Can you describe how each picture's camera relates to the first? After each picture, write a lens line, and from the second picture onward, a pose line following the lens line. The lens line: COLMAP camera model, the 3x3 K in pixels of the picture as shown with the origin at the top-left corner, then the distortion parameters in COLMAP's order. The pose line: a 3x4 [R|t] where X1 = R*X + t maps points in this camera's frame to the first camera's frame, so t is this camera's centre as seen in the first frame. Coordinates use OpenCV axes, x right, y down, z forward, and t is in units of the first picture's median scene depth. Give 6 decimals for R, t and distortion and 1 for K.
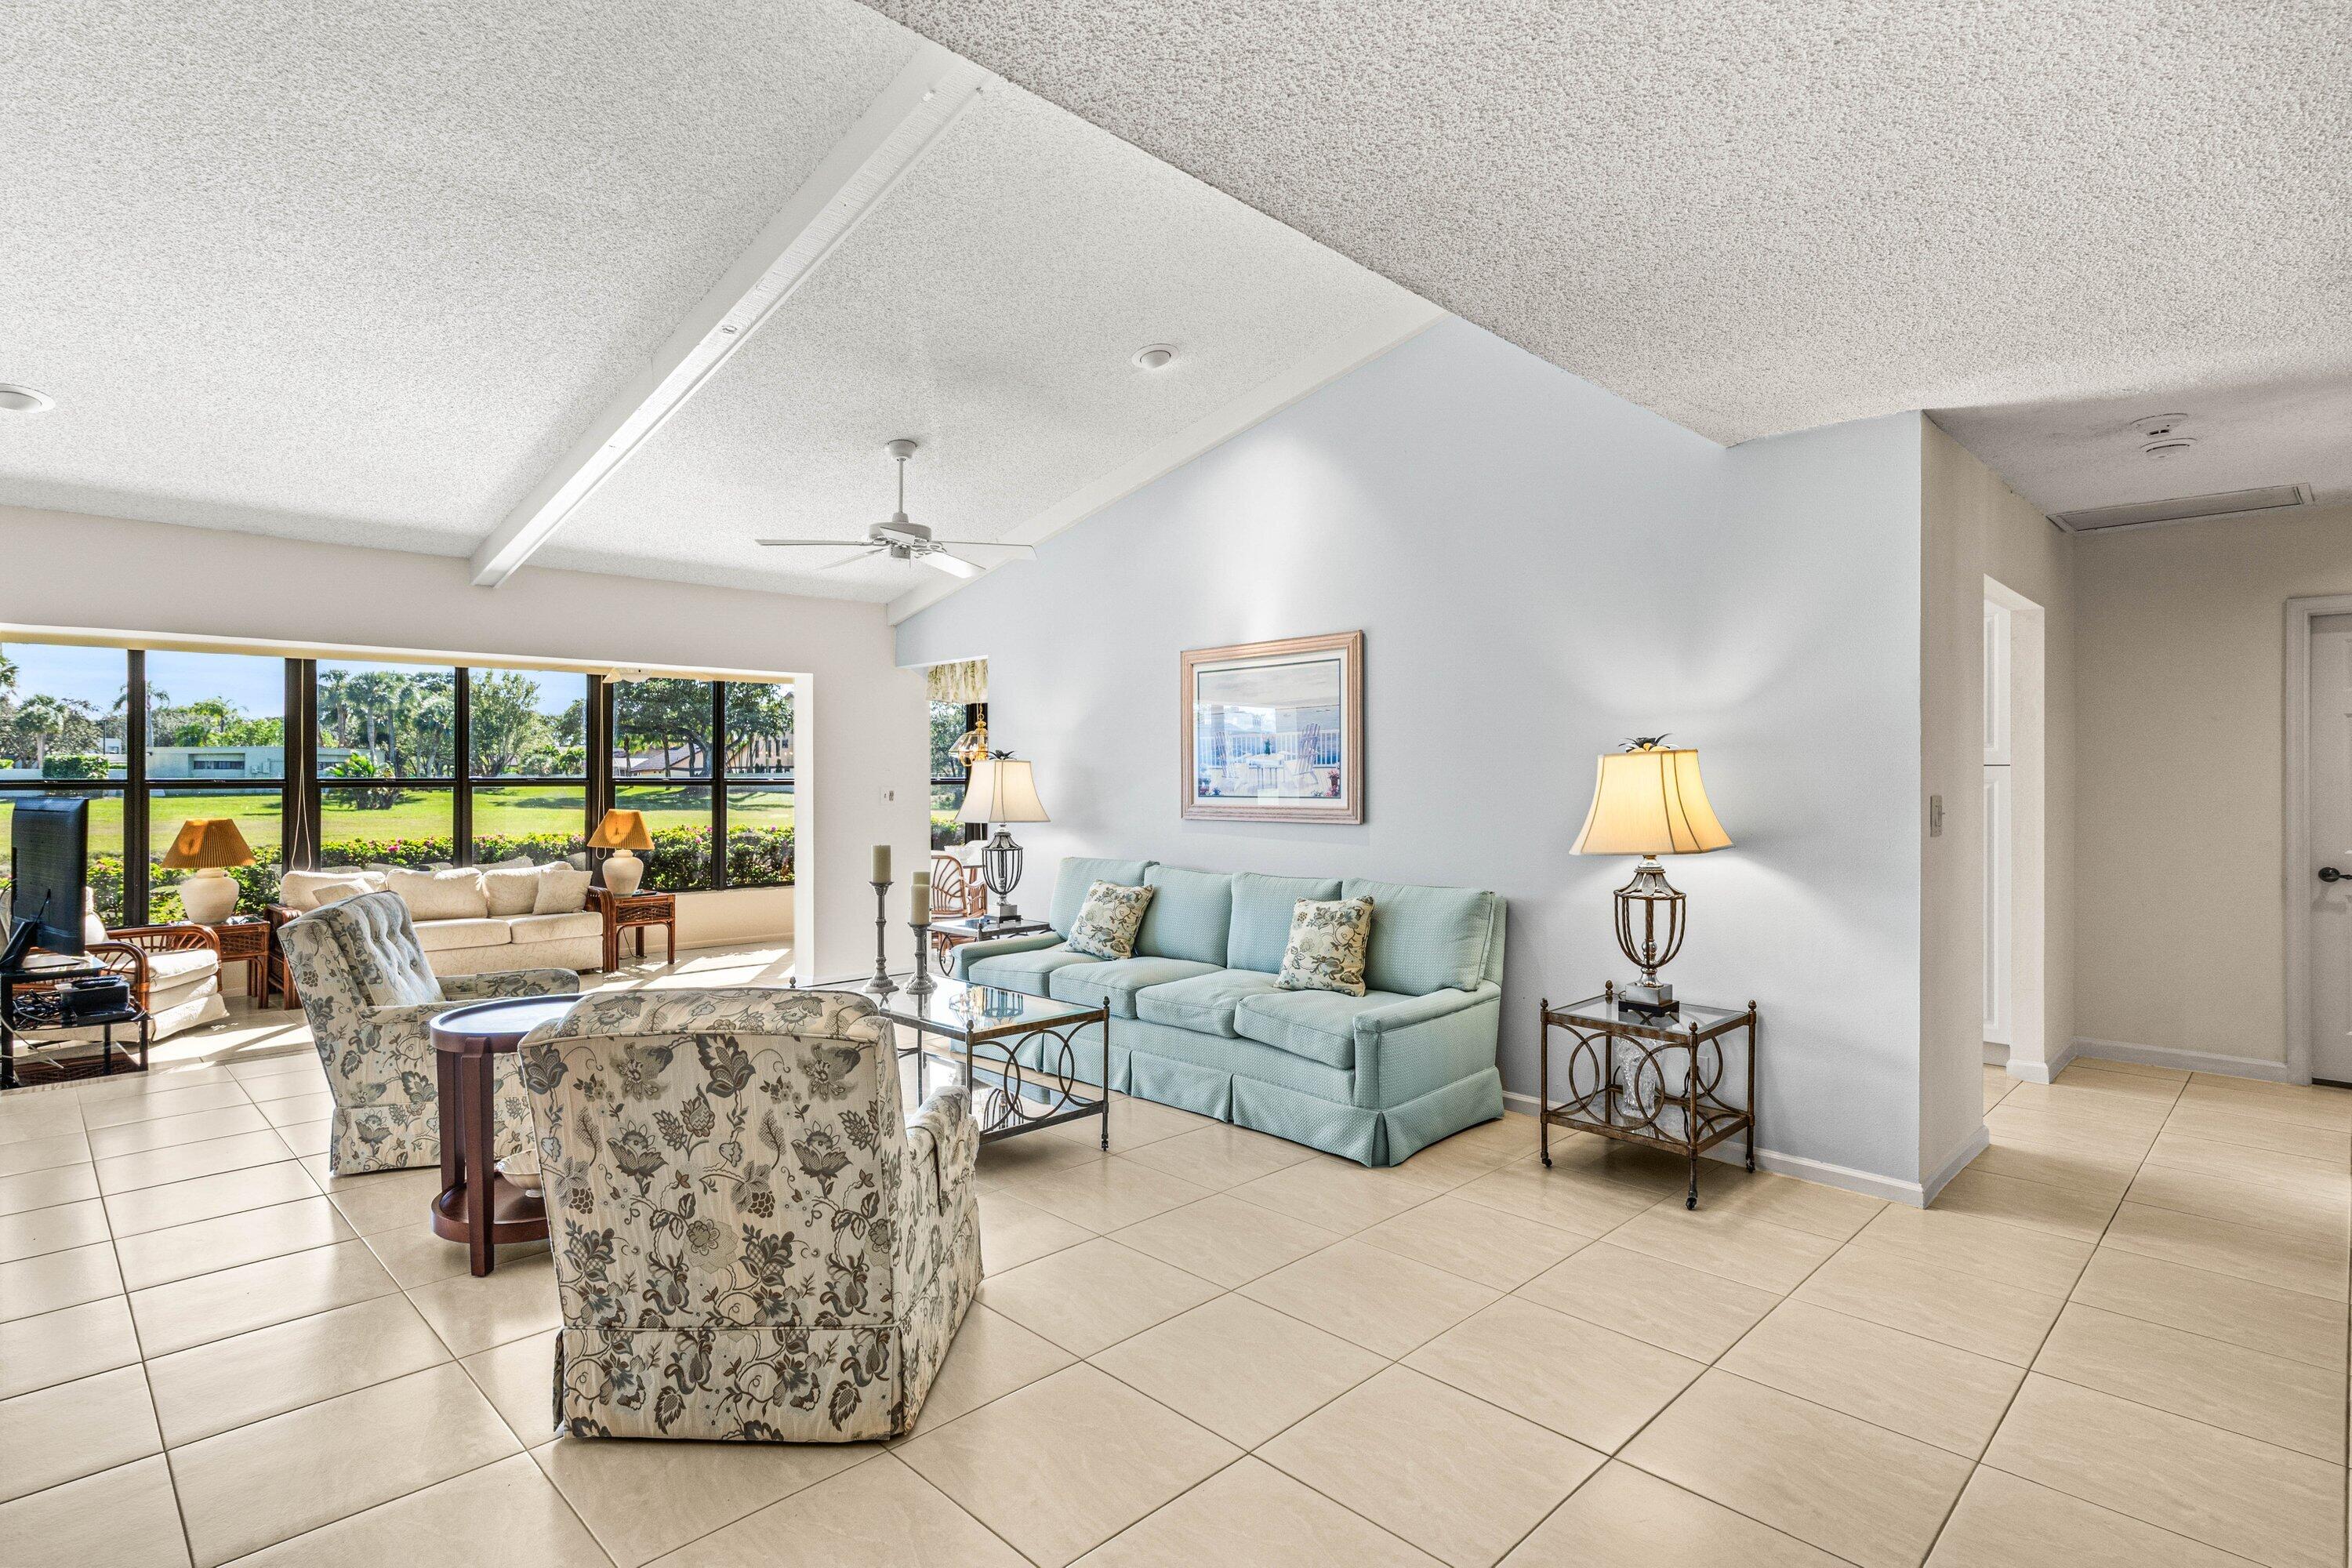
lens RADIAL K [[1196.3, 0, 1148.7], [0, 1196.3, 736.8], [0, 0, 1]] dist [0.002967, 0.000105]
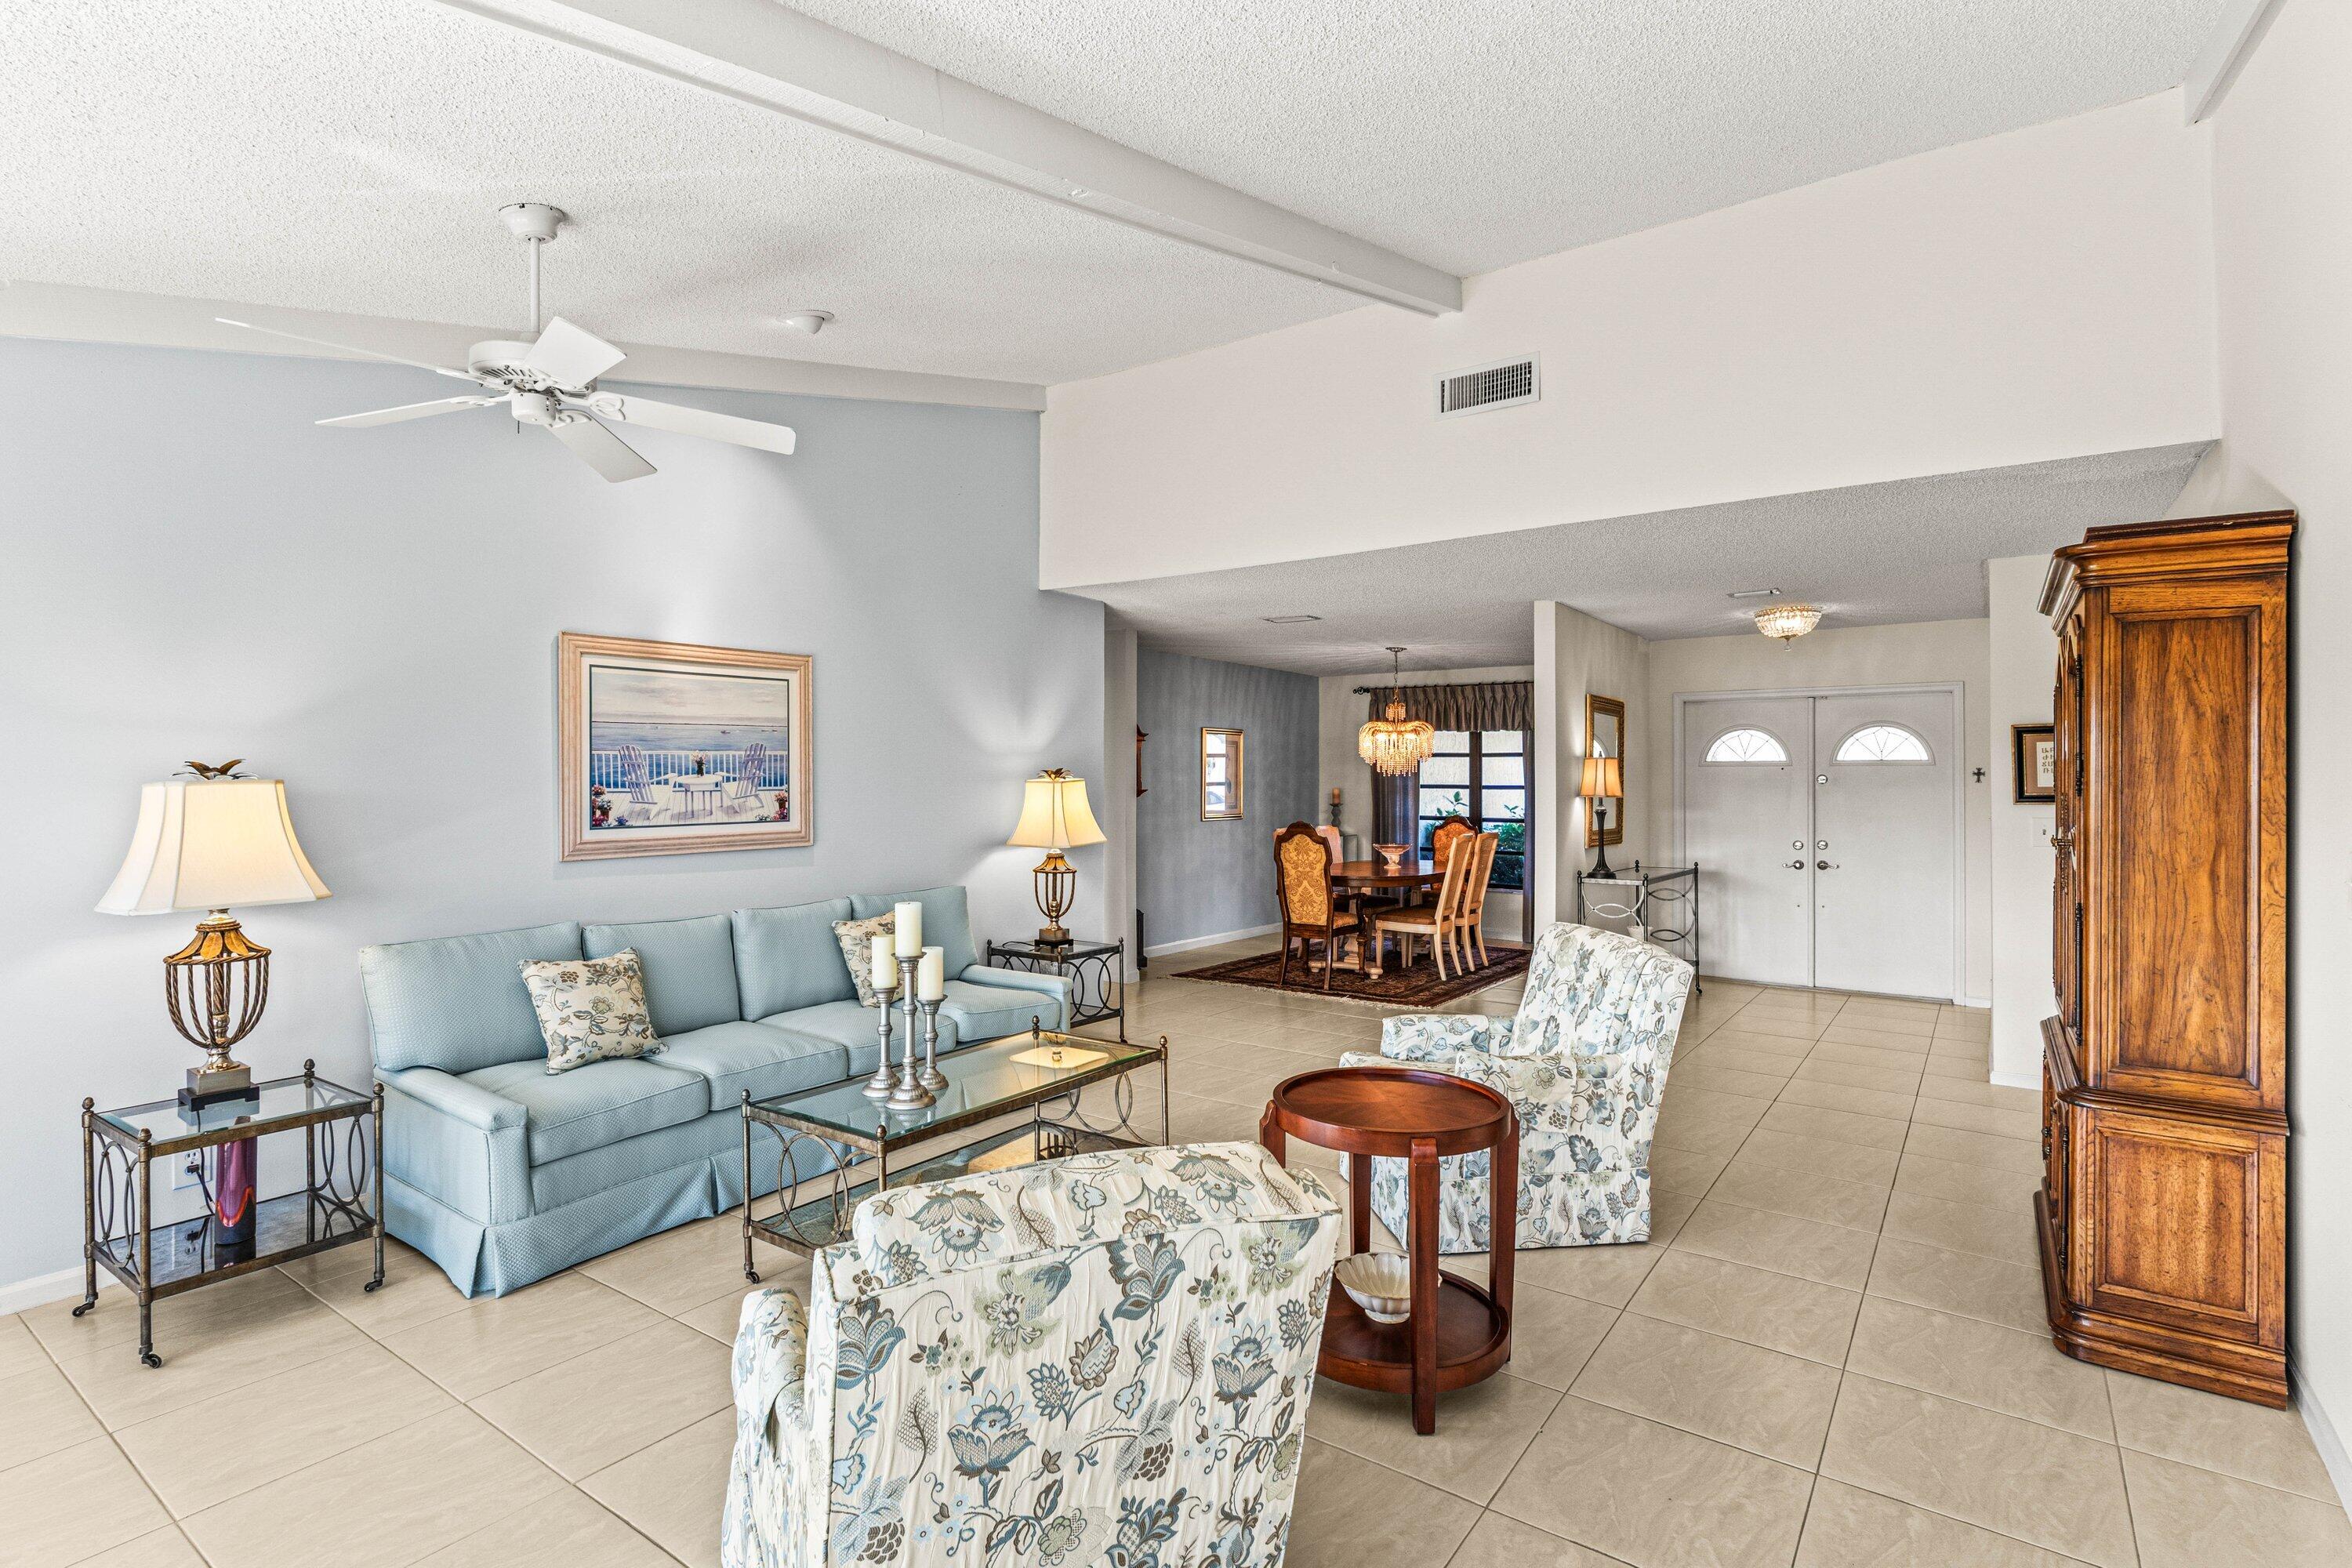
lens RADIAL K [[1163.0, 0, 1177.3], [0, 1163.0, 771.4], [0, 0, 1]] dist [0.001890, 0.001402]
pose [[-0.156369, 0.005574, 0.987683, -0.823769], [-0.027489, 0.999572, -0.009993, 0.011185], [-0.987316, -0.028713, -0.156149, 0.824749]]
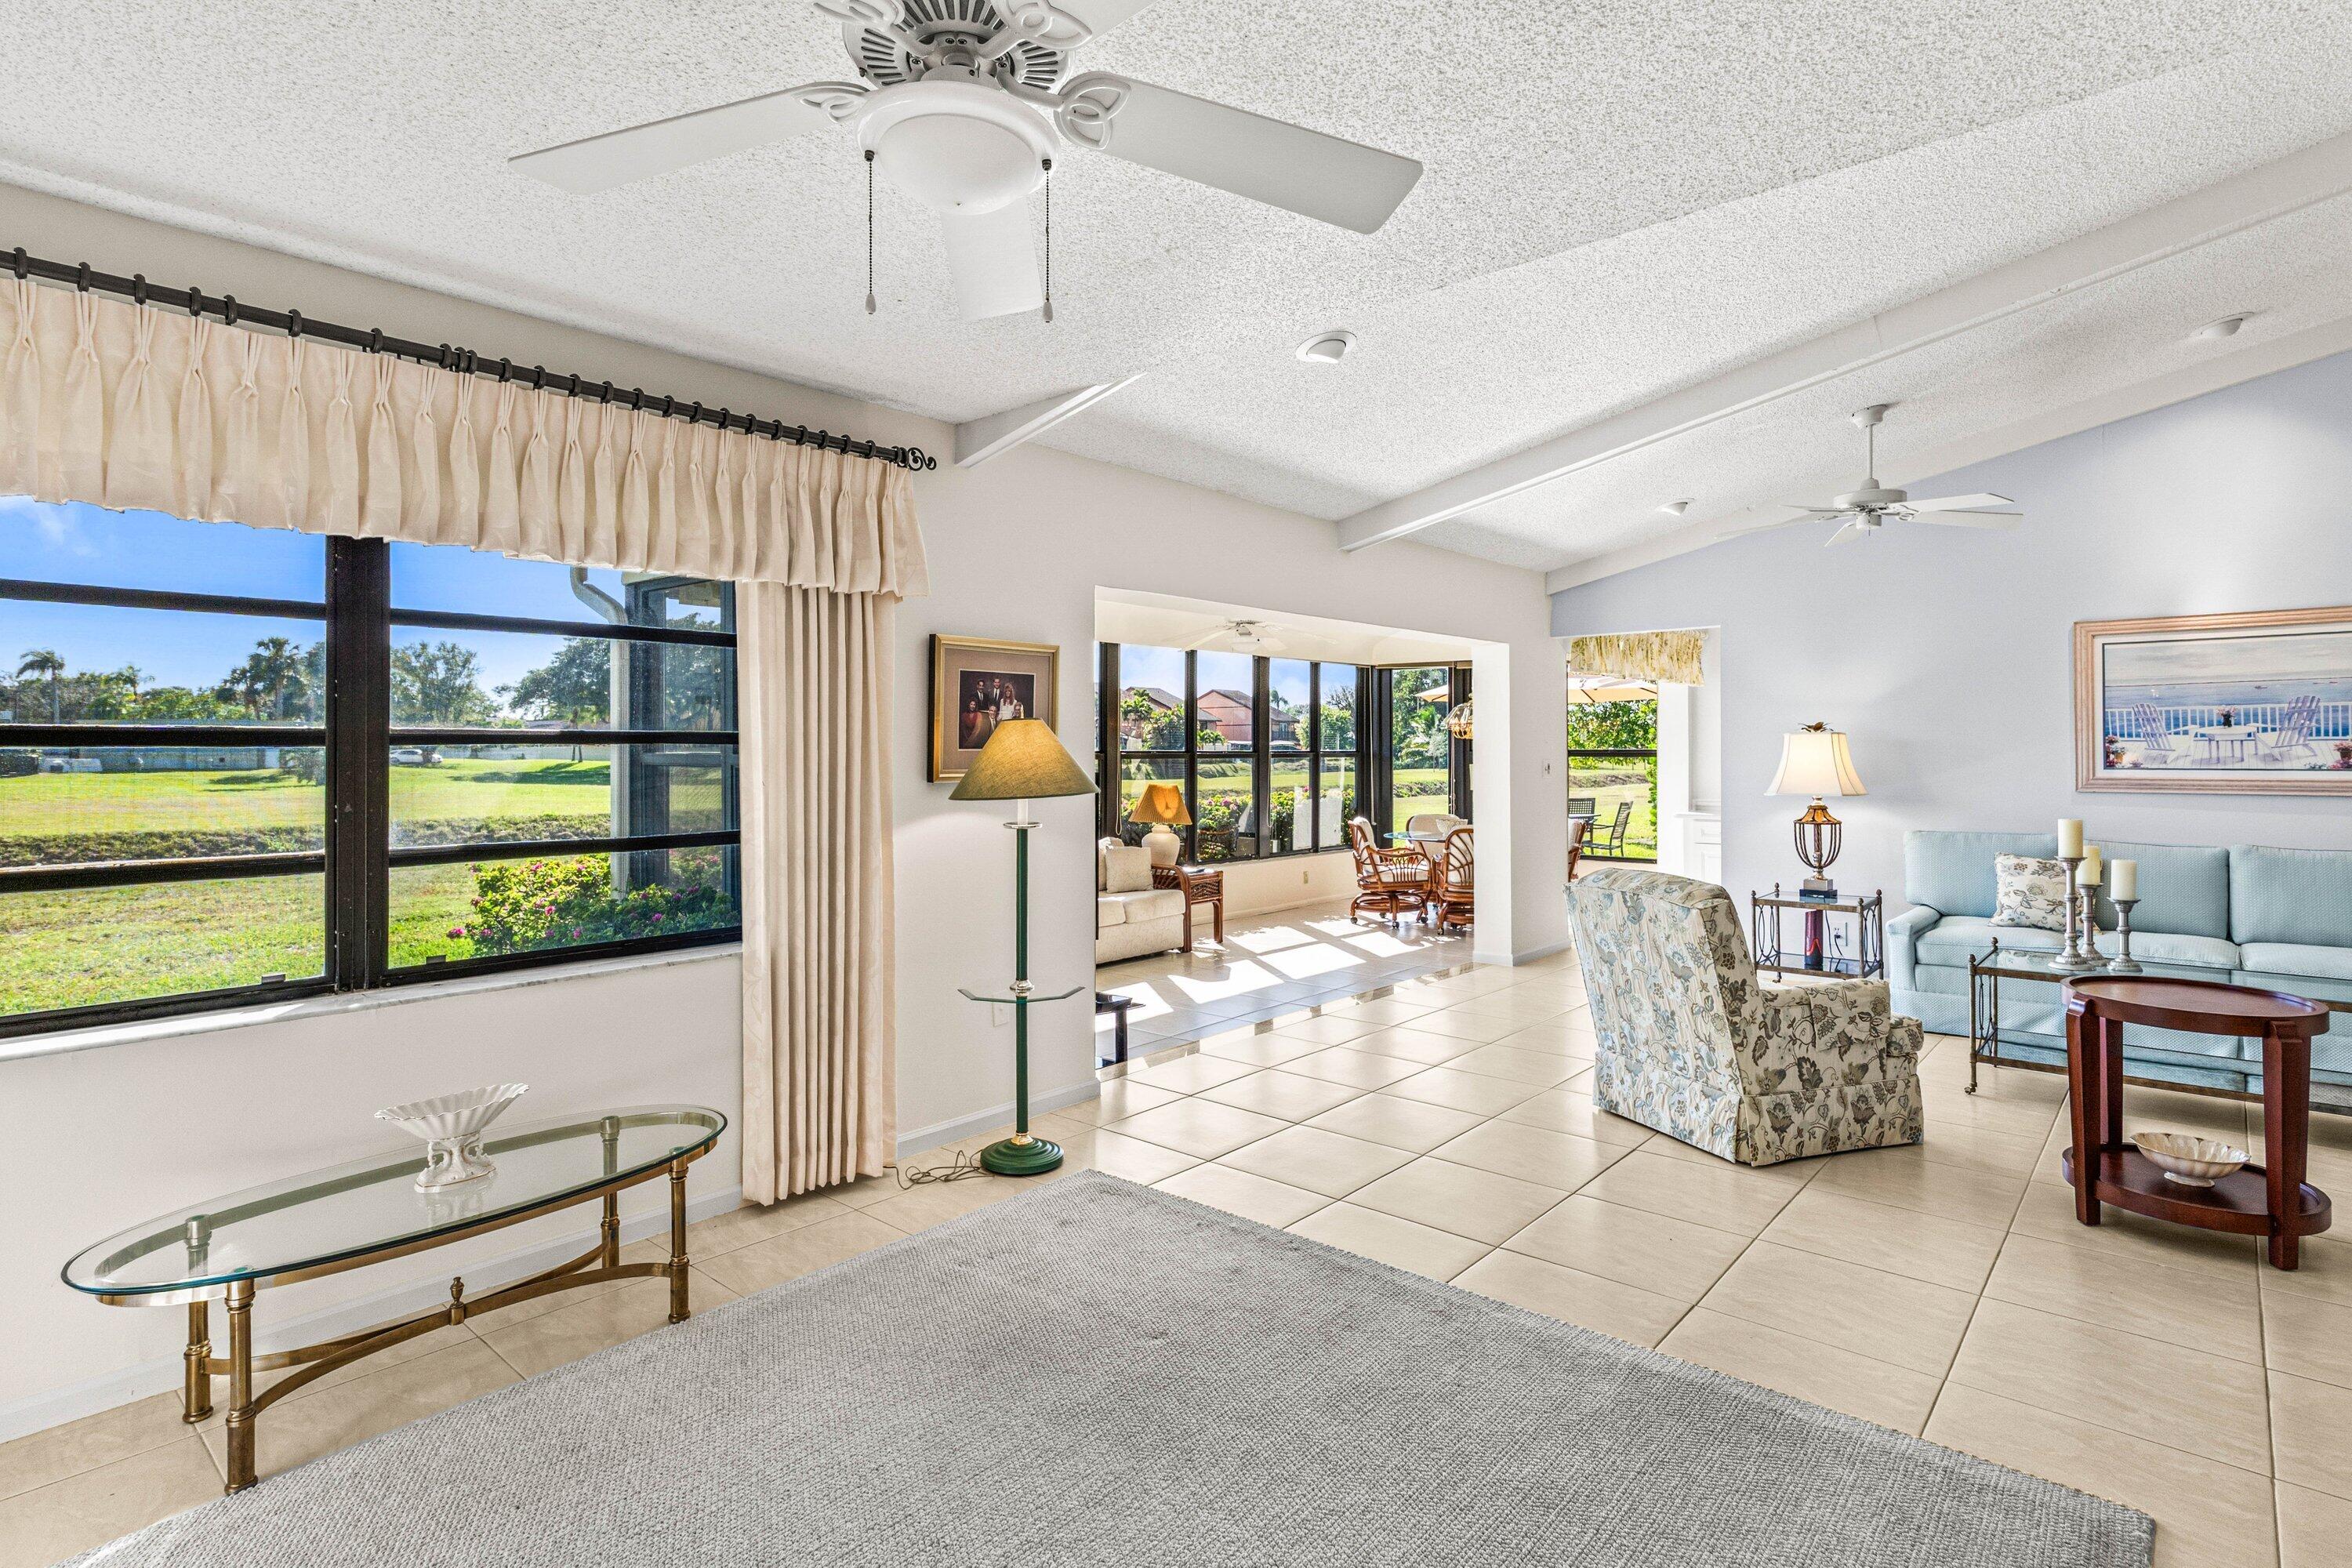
lens RADIAL K [[1163.0, 0, 1158.9], [0, 1163.0, 738.2], [0, 0, 1]] dist [0.001890, 0.001402]
pose [[0.998577, 0.000674, 0.053331, -0.880665], [-0.001922, 0.999725, 0.023356, 0.003352], [-0.053300, -0.023425, 0.998304, 0.078887]]
